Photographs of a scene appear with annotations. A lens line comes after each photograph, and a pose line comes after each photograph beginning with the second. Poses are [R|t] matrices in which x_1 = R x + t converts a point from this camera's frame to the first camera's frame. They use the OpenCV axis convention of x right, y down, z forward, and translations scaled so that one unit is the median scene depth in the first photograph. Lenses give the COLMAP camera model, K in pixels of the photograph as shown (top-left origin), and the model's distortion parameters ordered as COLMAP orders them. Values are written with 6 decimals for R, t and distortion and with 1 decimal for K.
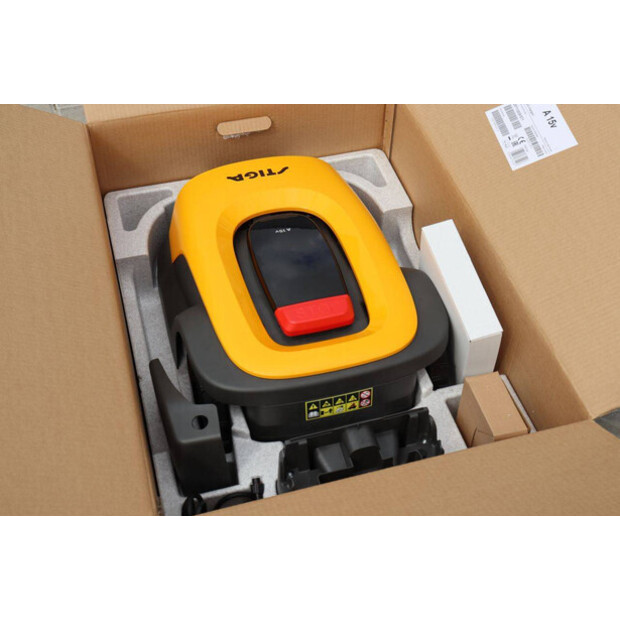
lens RADIAL K [[893.8, 0, 310.0], [0, 893.8, 310.0], [0, 0, 1]] dist [0.097871, 0.011337]
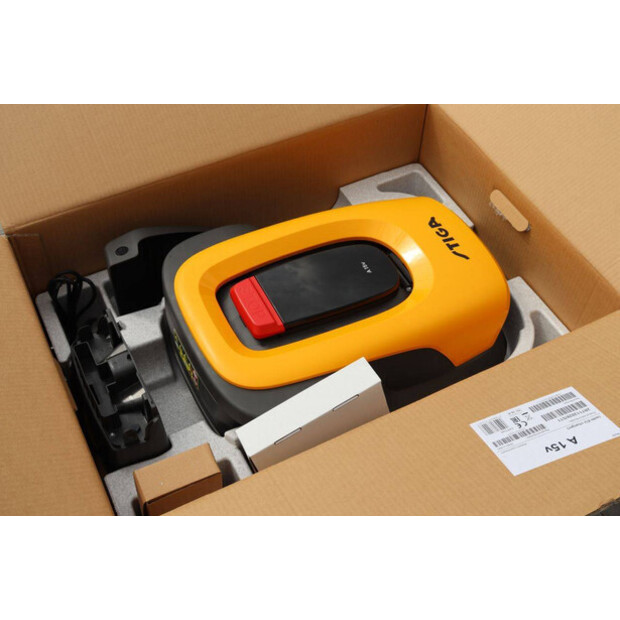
lens RADIAL K [[782.9, 0, 310.0], [0, 782.9, 310.0], [0, 0, 1]] dist [0.010710, 0.008746]
pose [[0.197560, 0.763087, -0.615361, 0.532152], [-0.730380, 0.533274, 0.426807, -0.391091], [0.653846, 0.365127, 0.662697, 0.396339]]
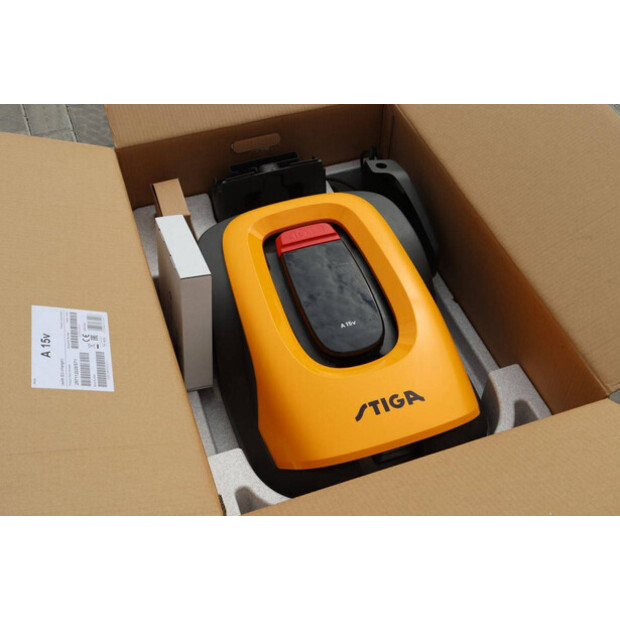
lens RADIAL K [[782.9, 0, 310.0], [0, 782.9, 310.0], [0, 0, 1]] dist [0.010710, 0.008746]
pose [[-0.997668, 0.036997, -0.057362, 0.060778], [-0.061082, -0.108811, 0.992184, -0.939467], [0.030466, 0.993374, 0.110817, 0.887366]]
